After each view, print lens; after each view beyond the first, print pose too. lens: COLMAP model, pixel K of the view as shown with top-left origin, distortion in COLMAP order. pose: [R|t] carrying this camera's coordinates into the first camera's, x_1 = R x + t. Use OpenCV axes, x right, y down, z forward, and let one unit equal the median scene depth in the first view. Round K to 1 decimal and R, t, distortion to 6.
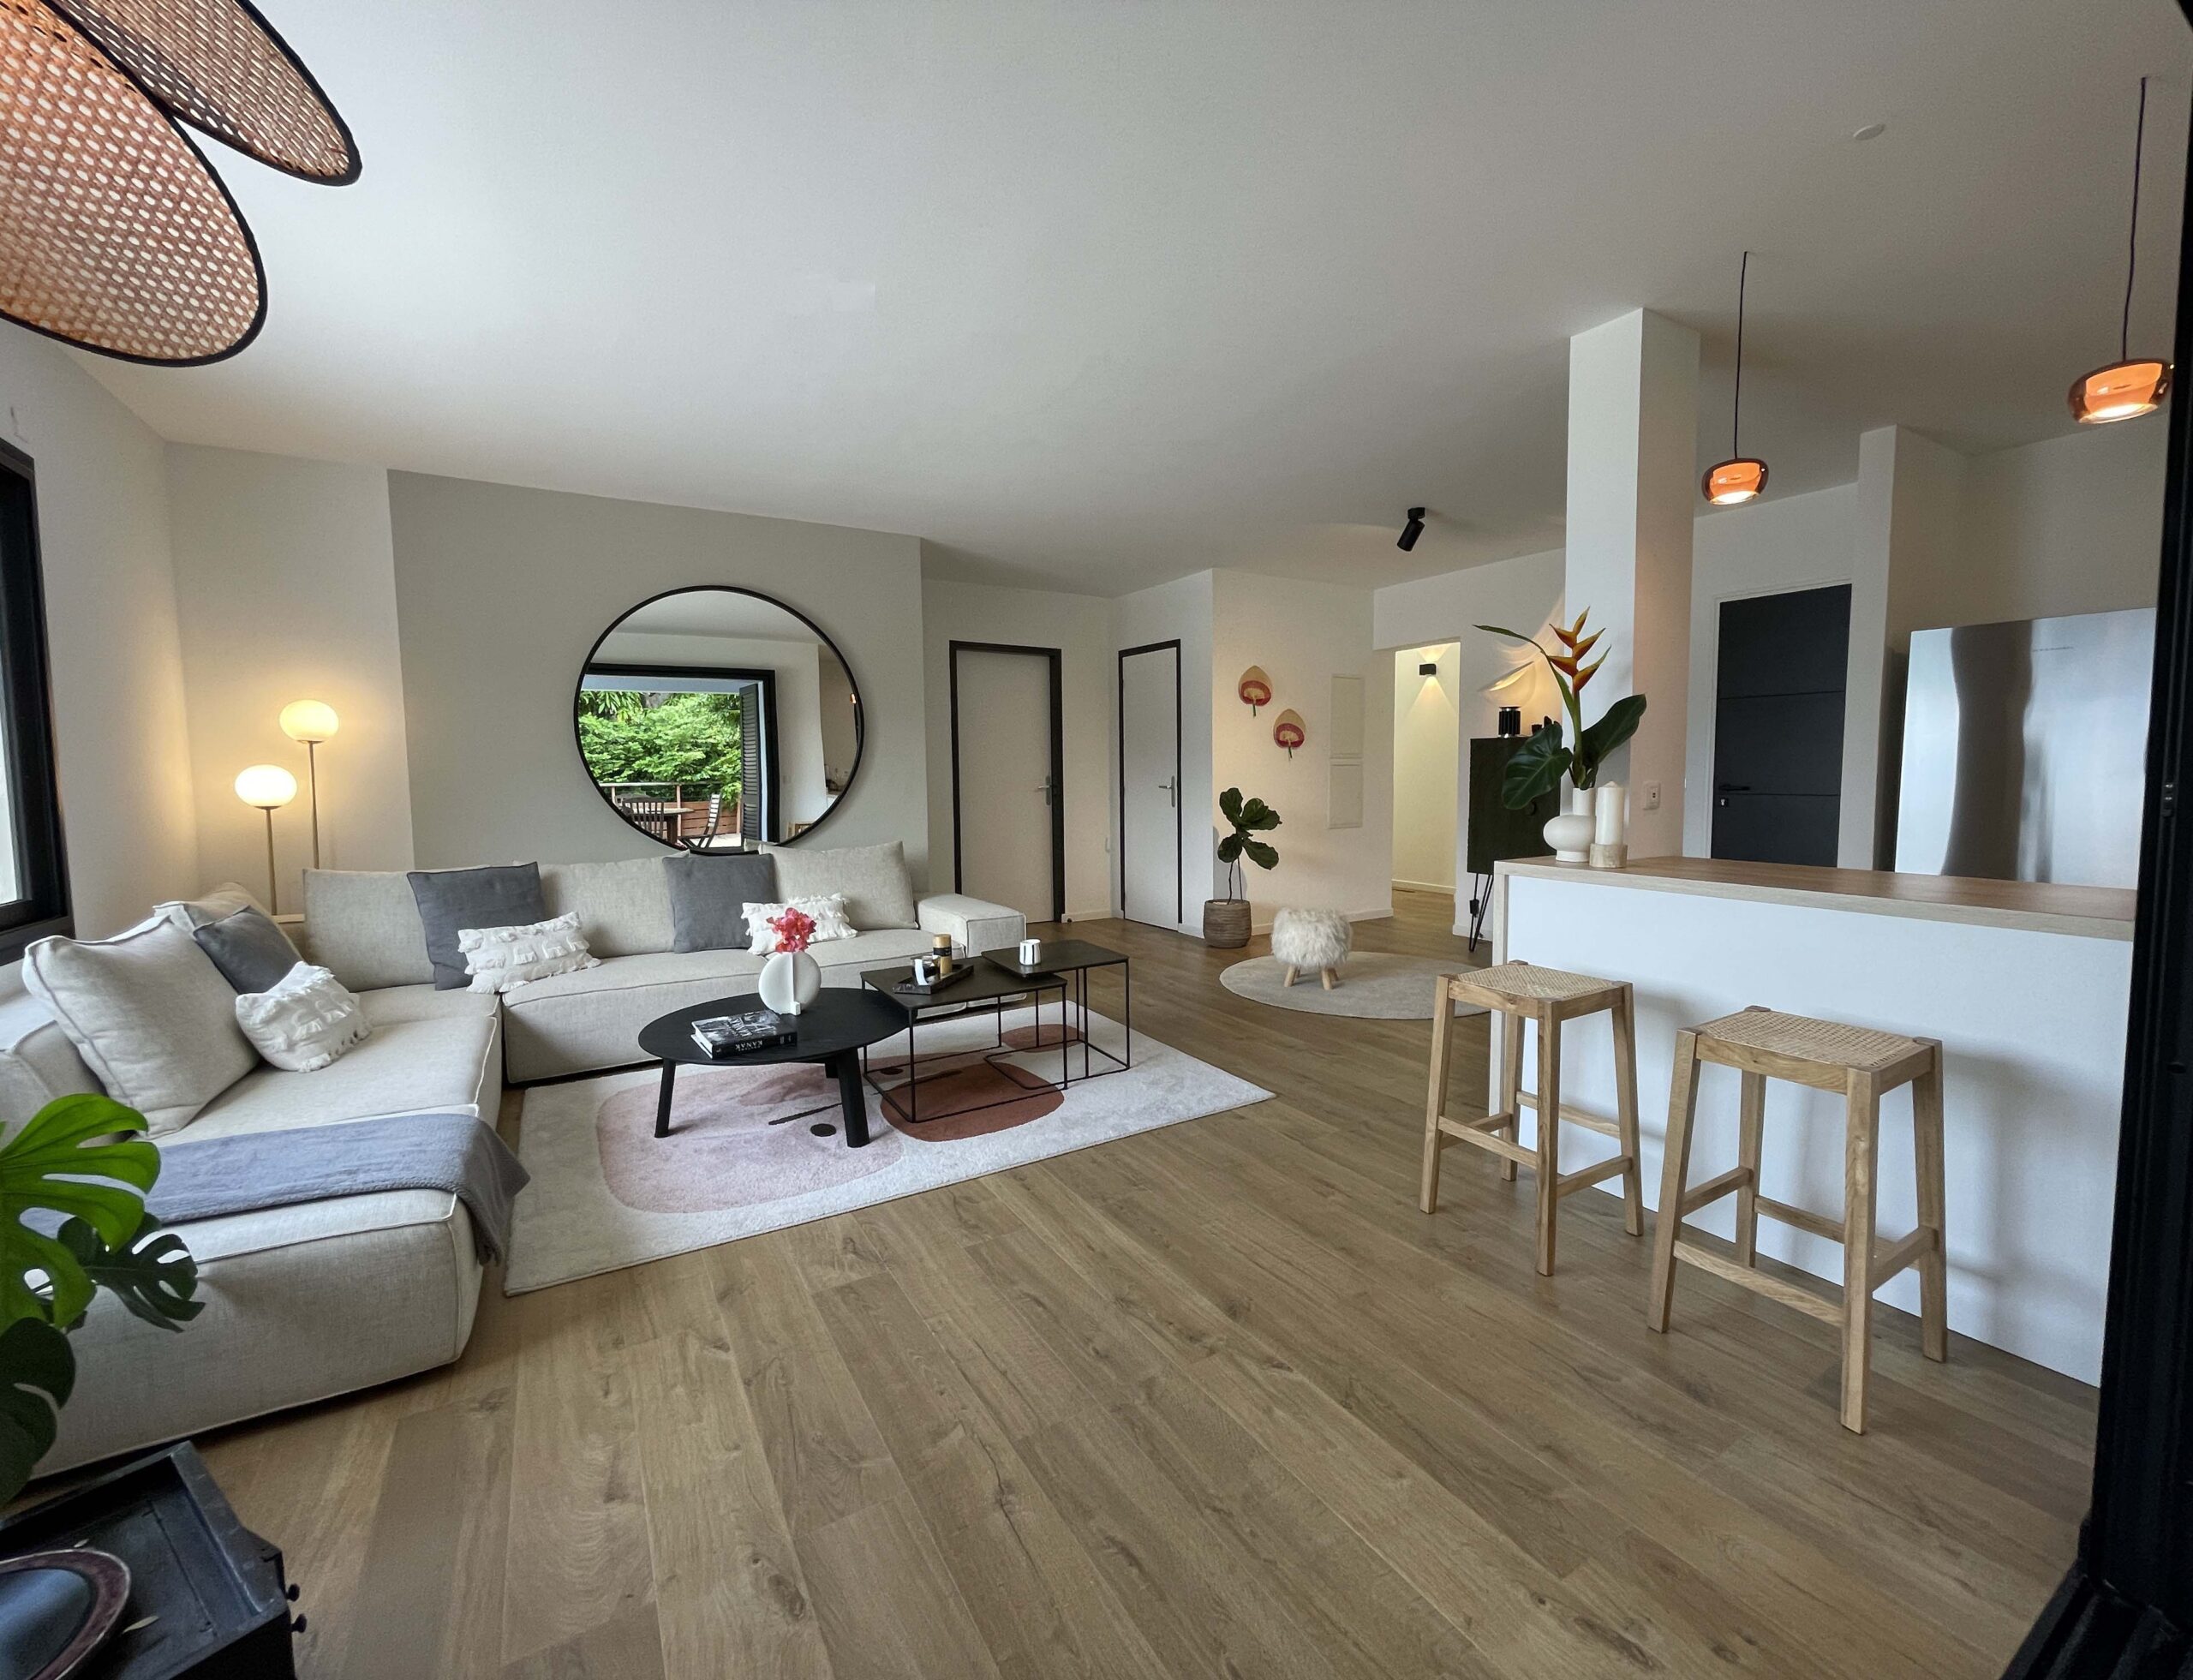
lens RADIAL K [[914.6, 0, 1119.8], [0, 914.6, 836.9], [0, 0, 1]] dist [0.001050, -0.000347]
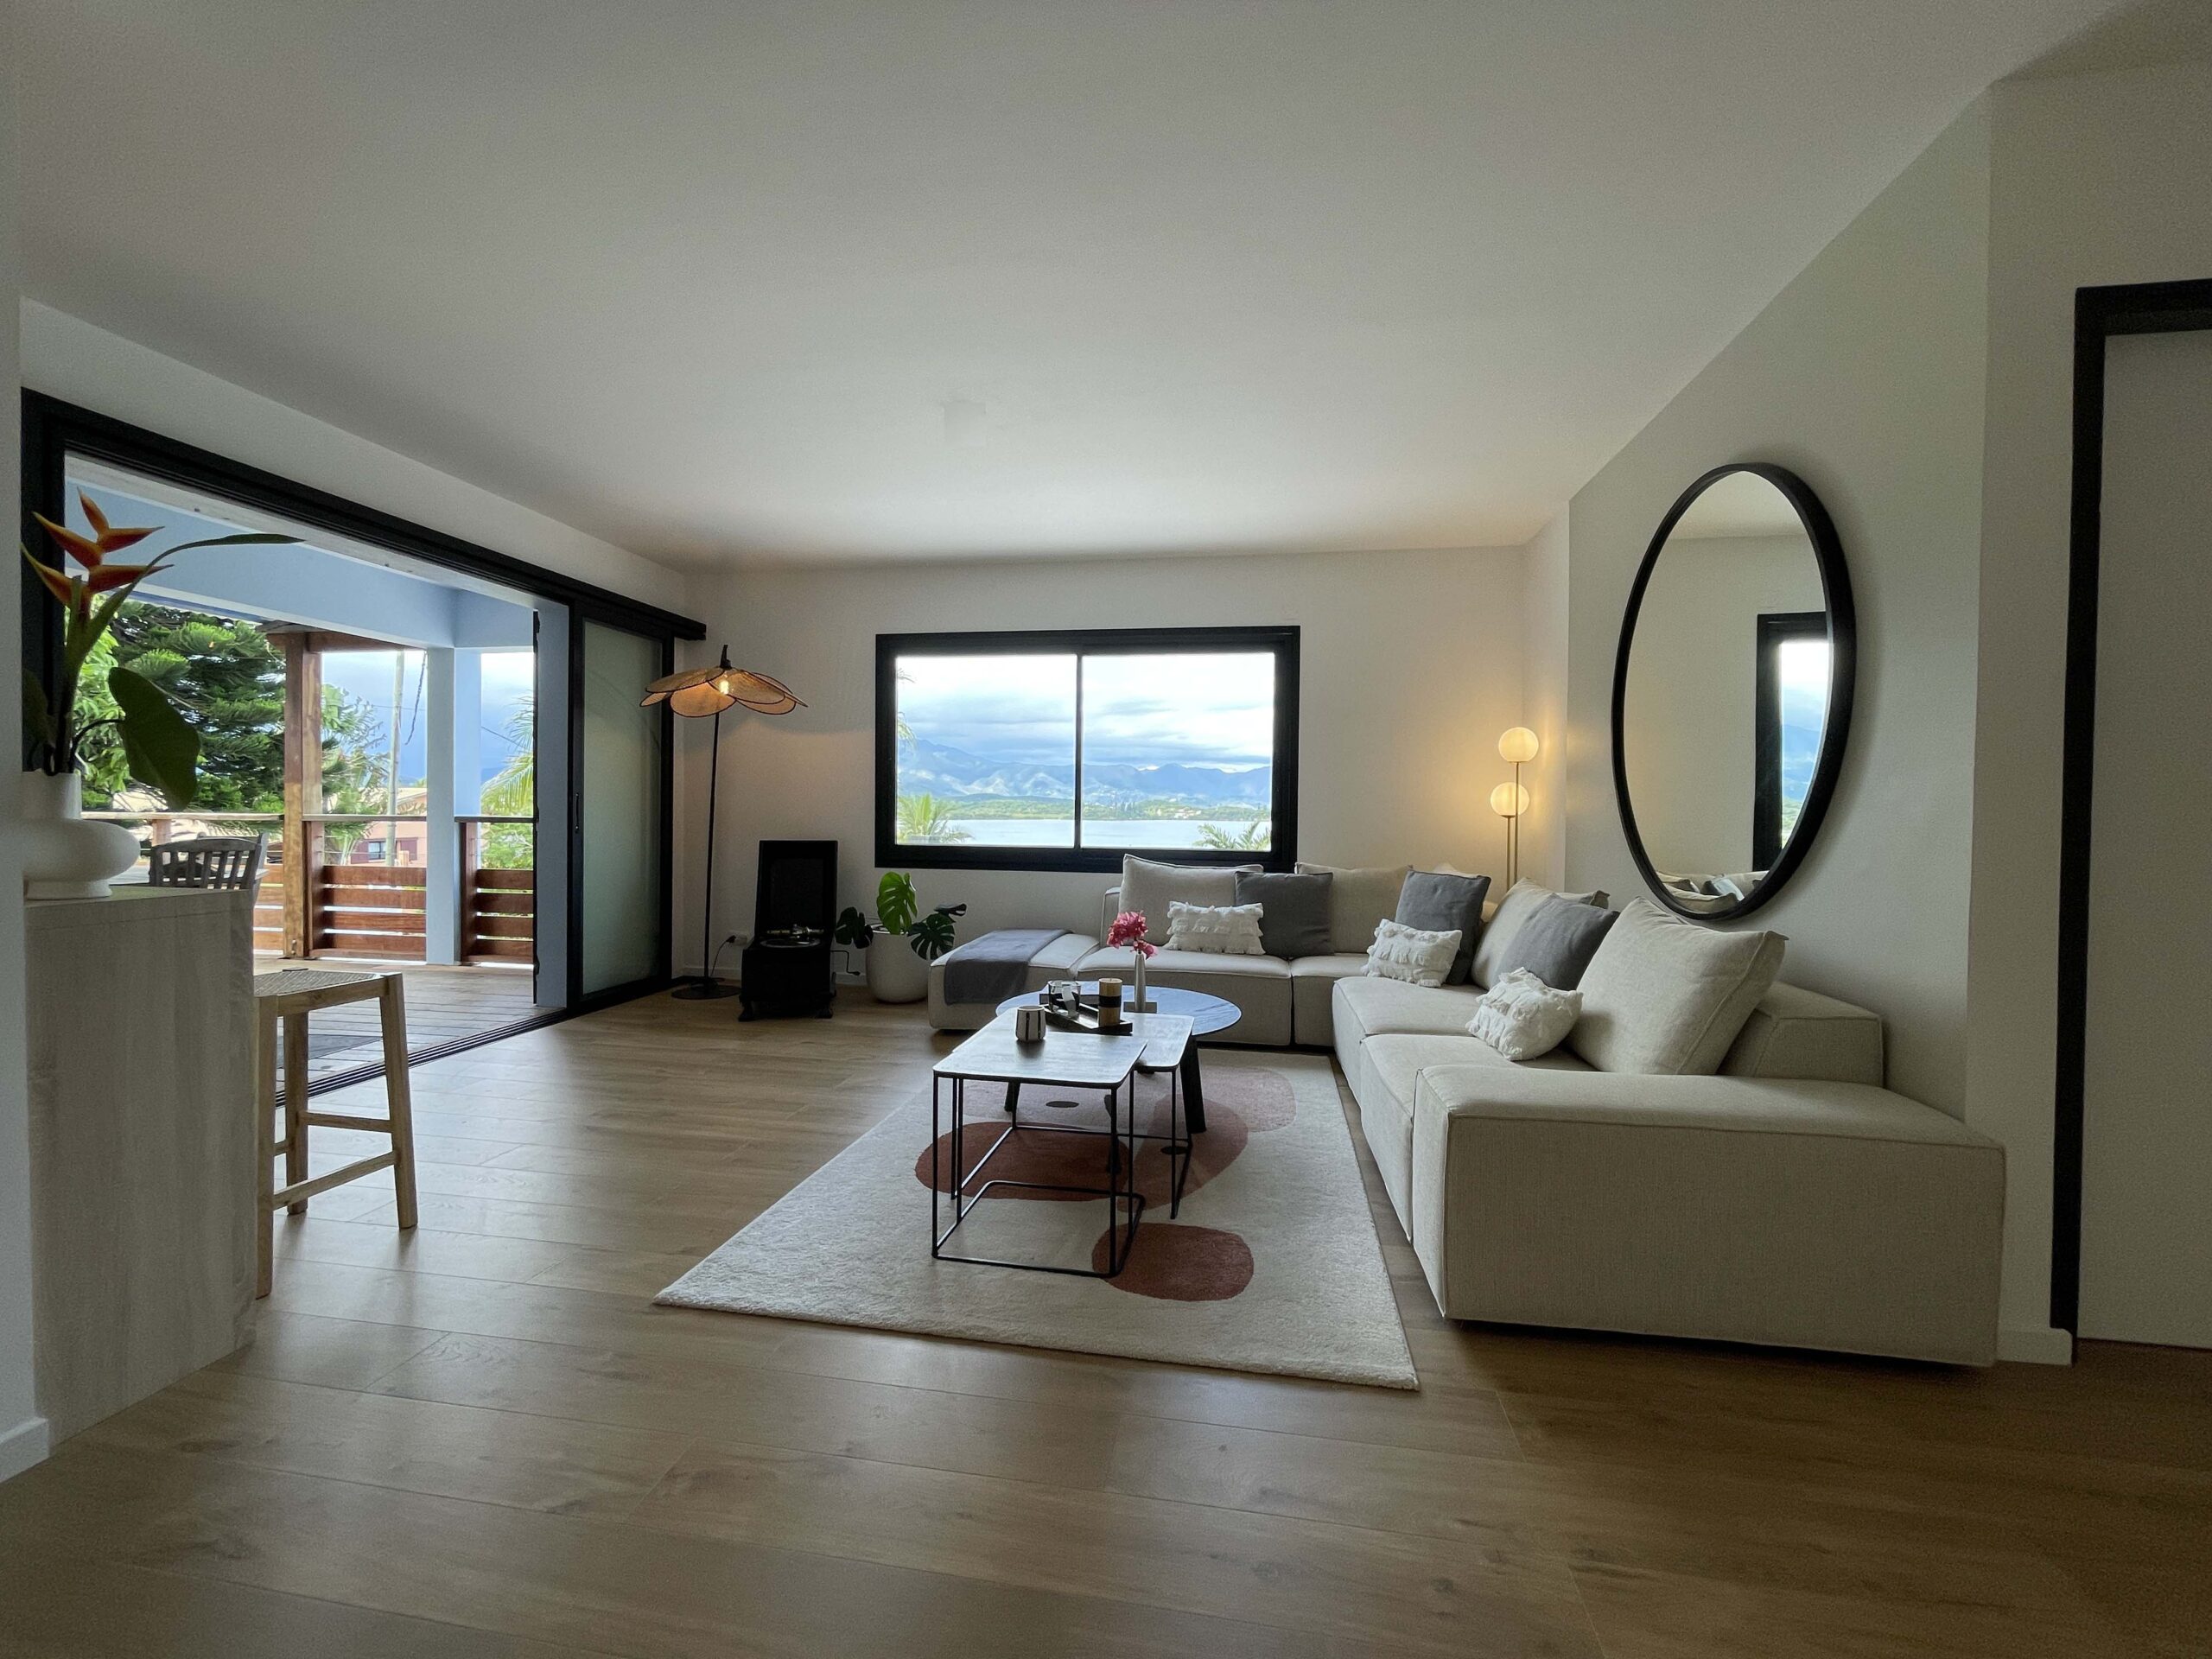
lens RADIAL K [[906.2, 0, 1098.2], [0, 906.2, 820.8], [0, 0, 1]] dist [-0.000660, -0.001683]
pose [[-0.664510, 0.010776, -0.747202, 0.371885], [-0.061445, 0.995722, 0.069005, -0.077539], [0.744749, 0.091766, -0.661005, 1.415037]]
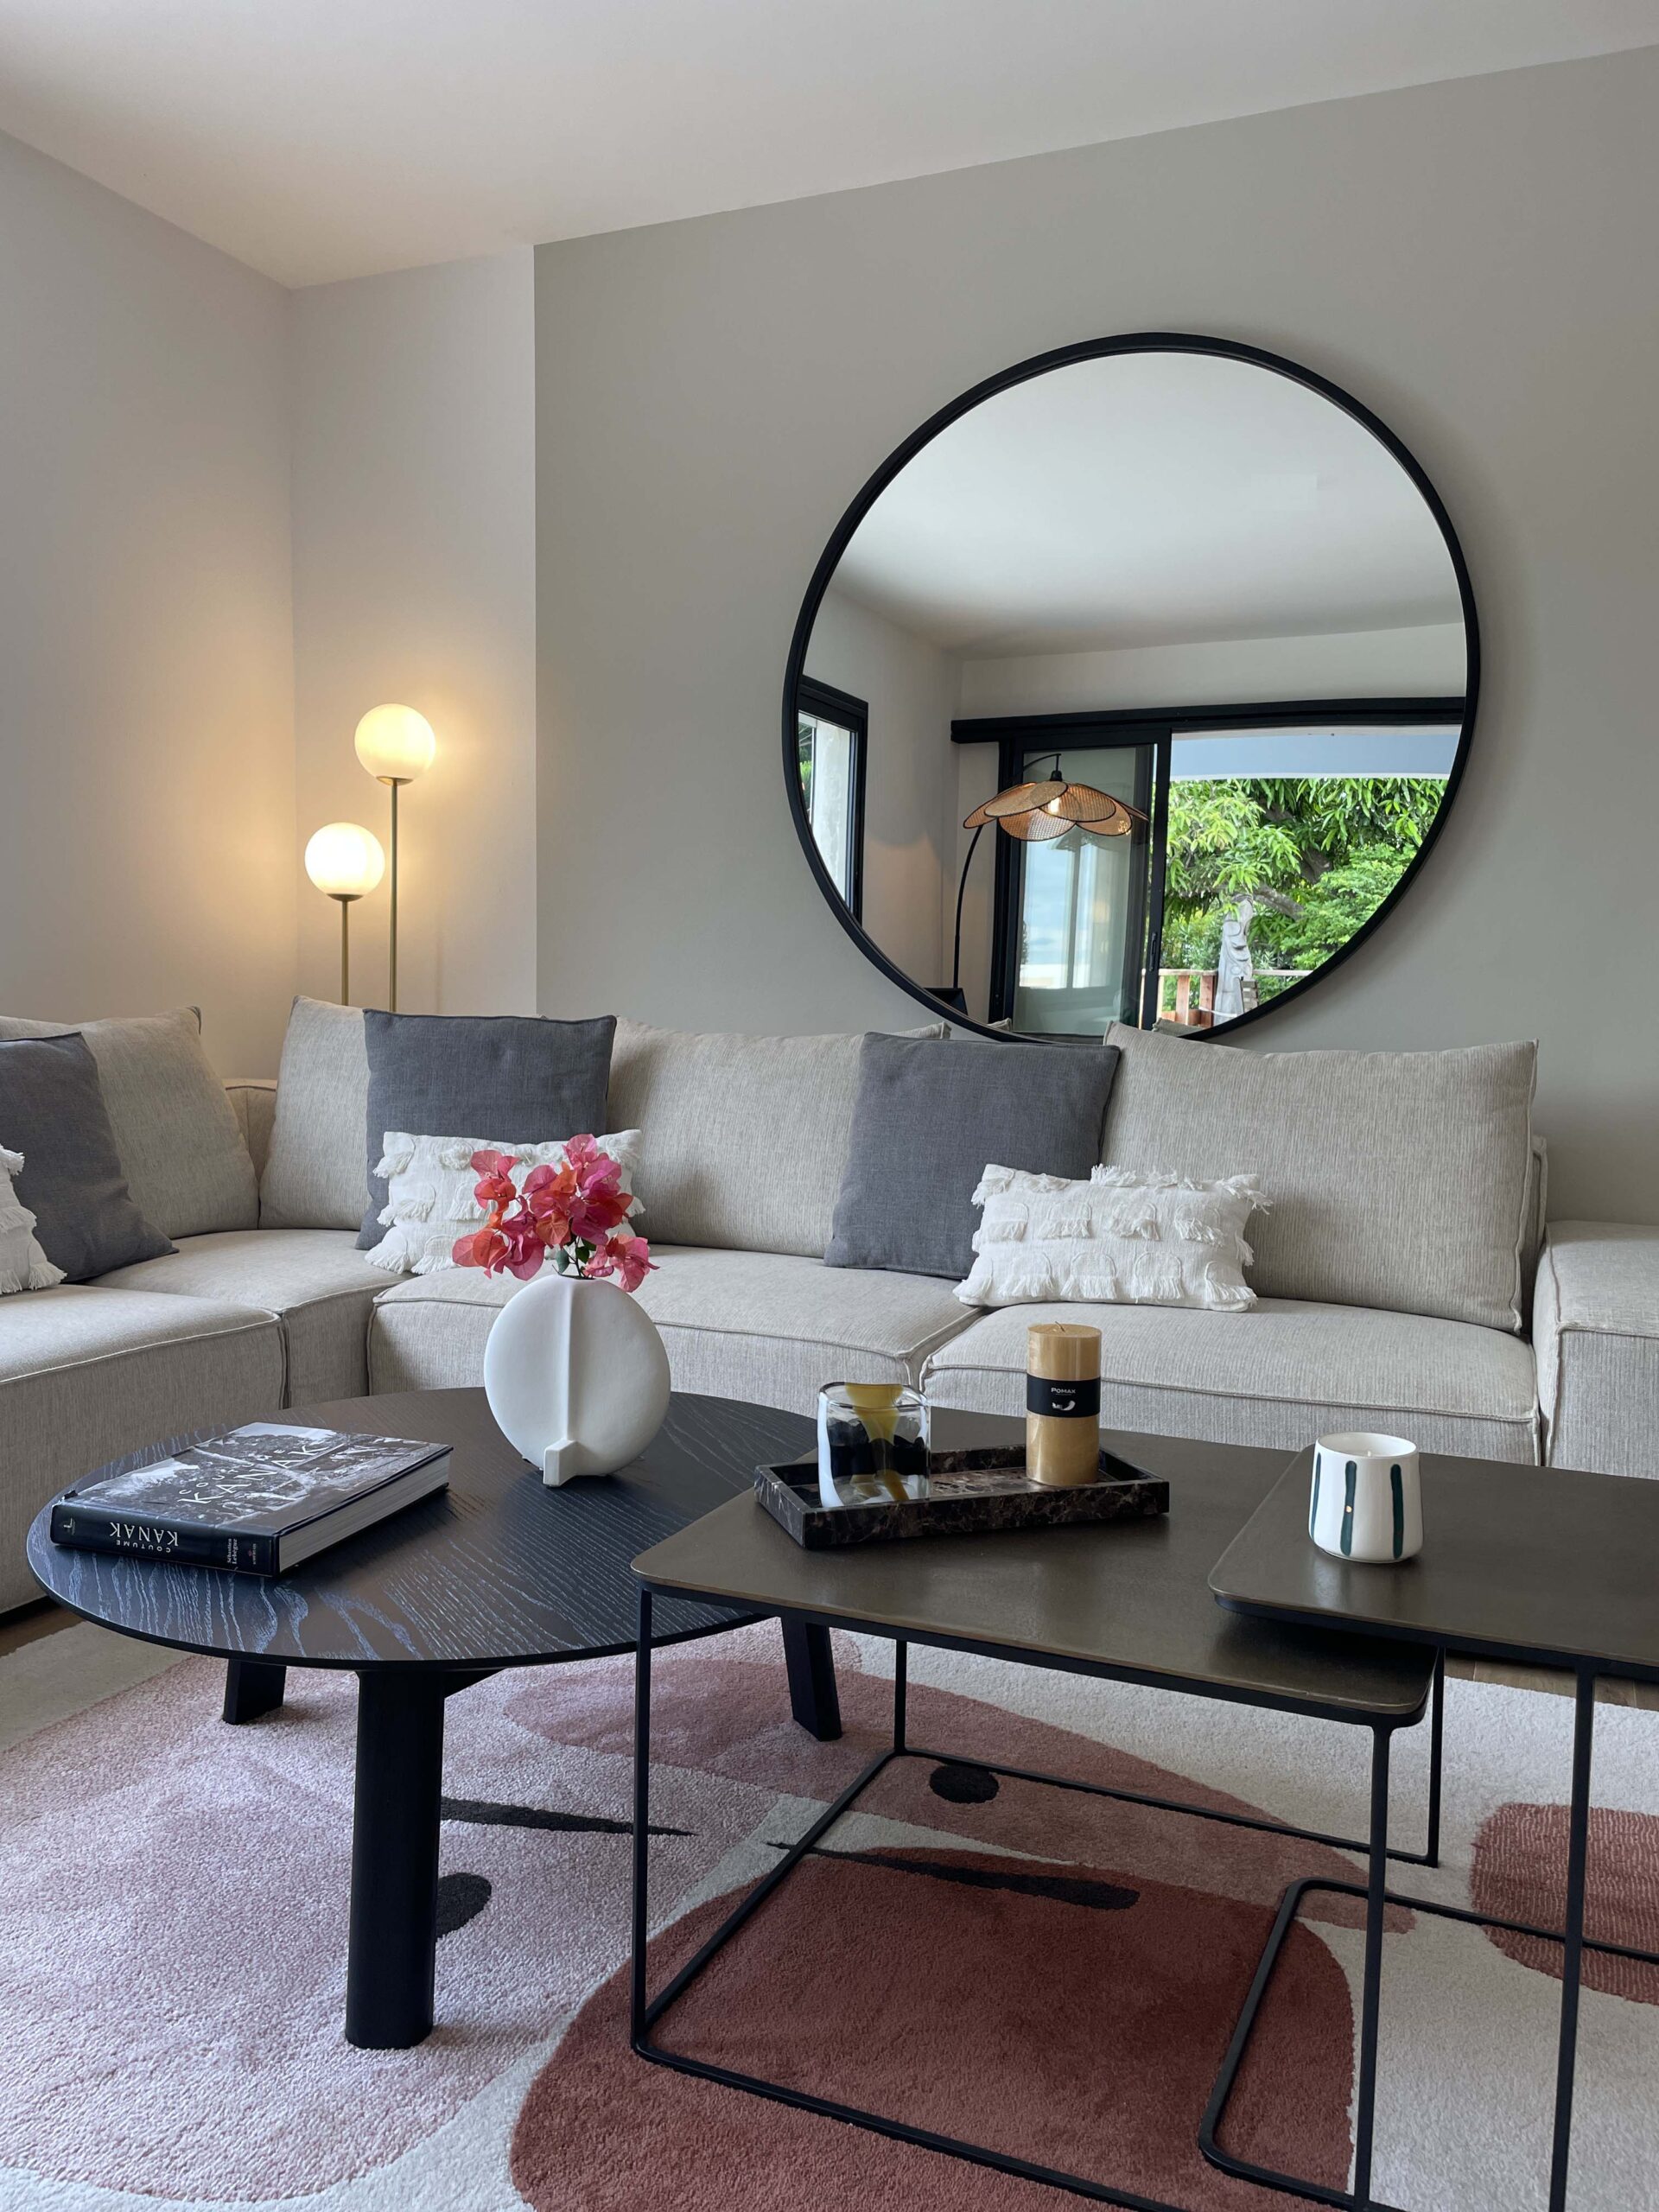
lens RADIAL K [[1681.1, 0, 823.7], [0, 1681.1, 1118.6], [0, 0, 1]] dist [0.090107, -0.115644]
pose [[0.570077, 0.085620, -0.817118, 0.130433], [-0.086345, 0.995291, 0.044050, 0.034151], [0.817041, 0.045443, 0.574785, 0.643533]]
